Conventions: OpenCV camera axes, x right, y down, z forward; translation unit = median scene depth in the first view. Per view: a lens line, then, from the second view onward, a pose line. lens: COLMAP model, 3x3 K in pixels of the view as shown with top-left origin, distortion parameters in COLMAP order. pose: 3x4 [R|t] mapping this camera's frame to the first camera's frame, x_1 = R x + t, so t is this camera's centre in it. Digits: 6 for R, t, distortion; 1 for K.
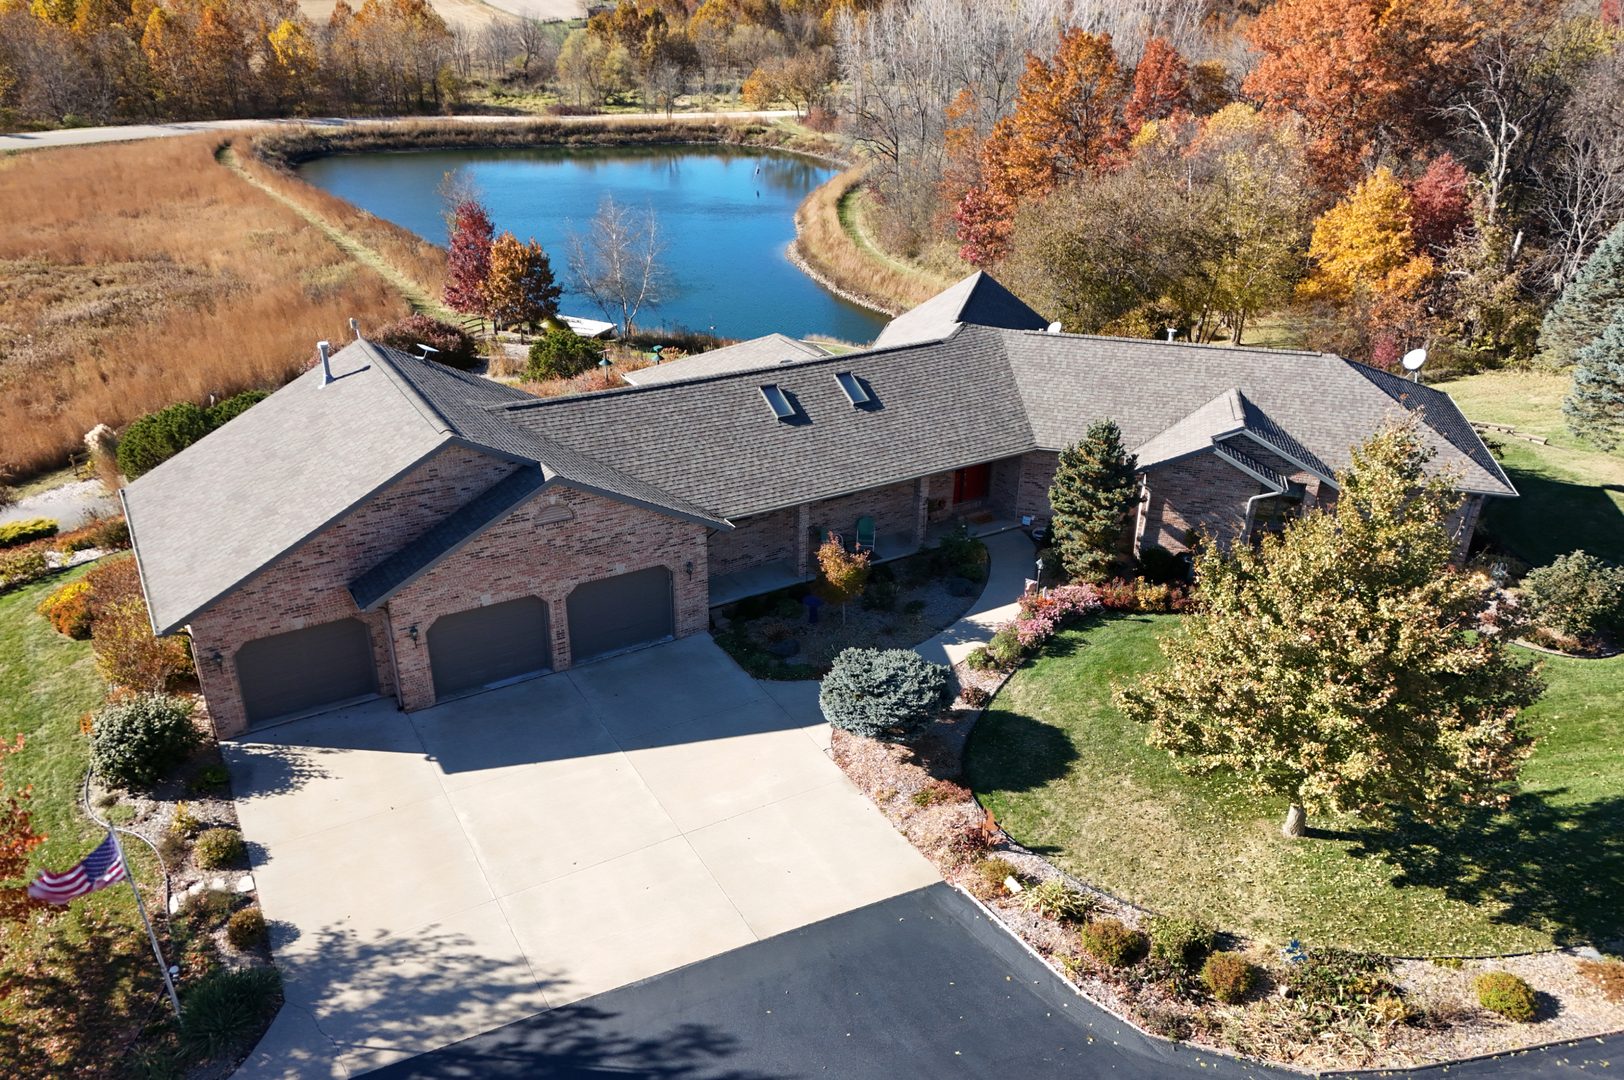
lens RADIAL K [[1185.7, 0, 810.1], [0, 1185.7, 556.0], [0, 0, 1]] dist [0.031546, -0.014213]
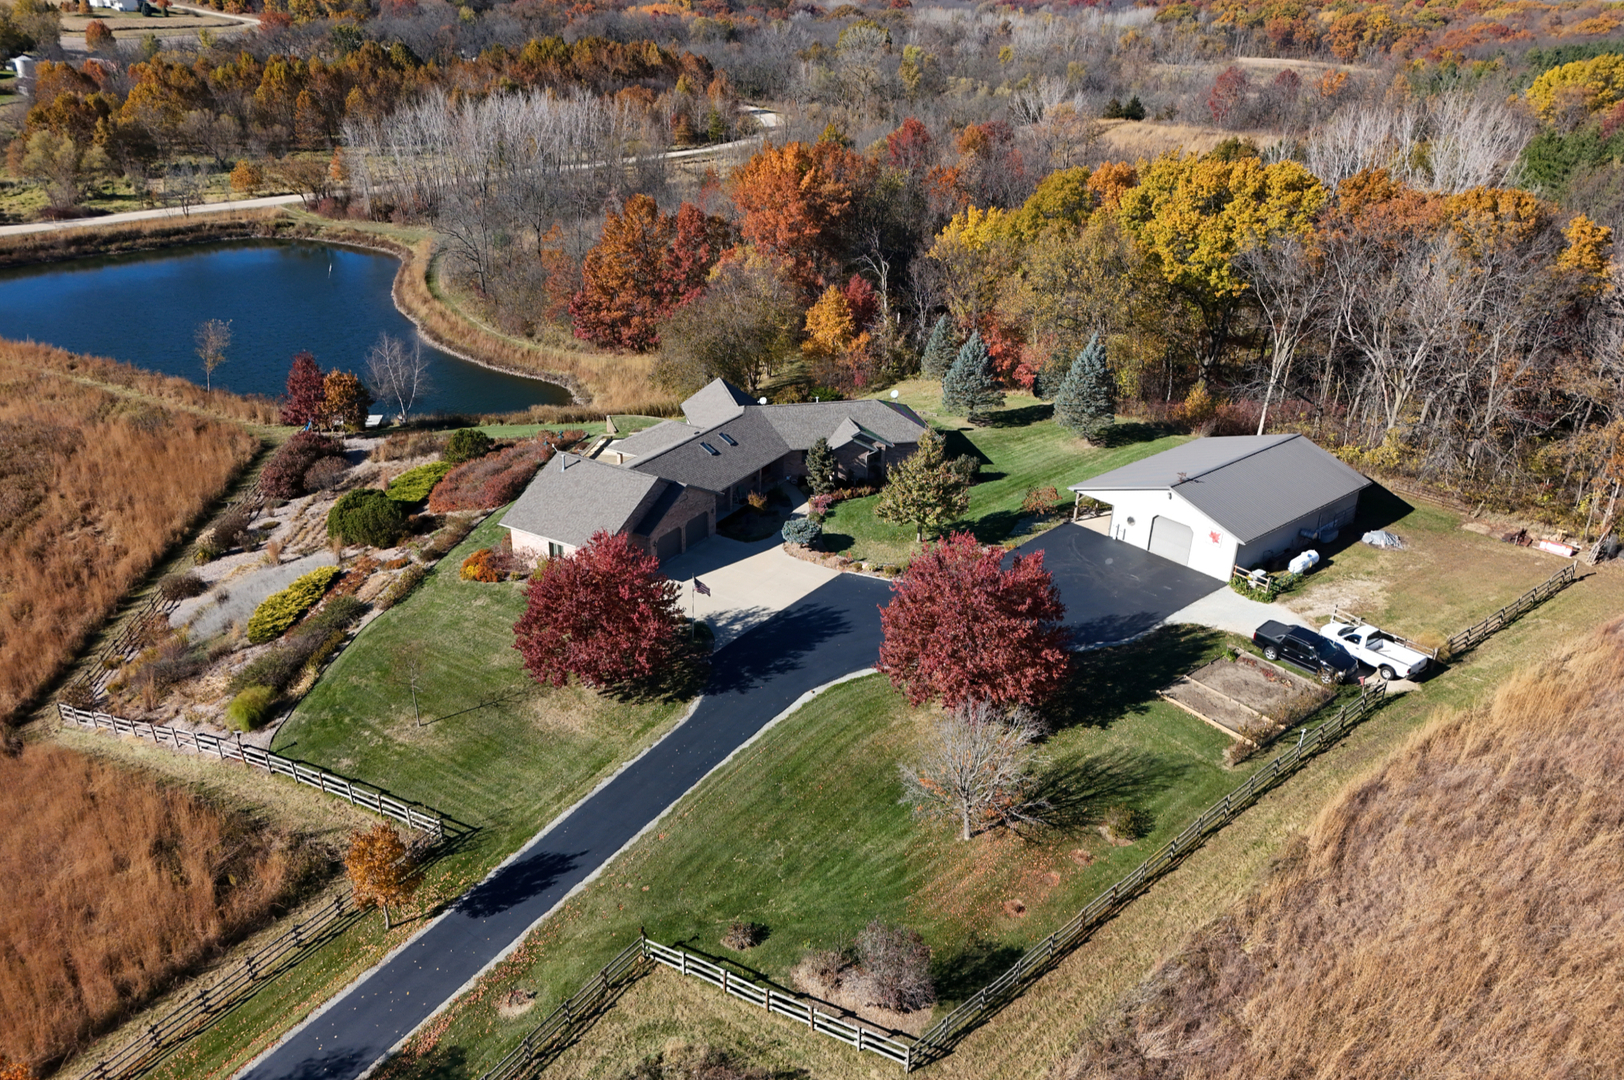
lens RADIAL K [[1185.7, 0, 807.8], [0, 1185.7, 537.5], [0, 0, 1]] dist [0.031546, -0.014213]
pose [[0.872224, -0.197697, 0.447371, -1.161391], [0.202706, 0.978532, 0.037214, 0.012459], [-0.445124, 0.058226, 0.893574, -1.604630]]
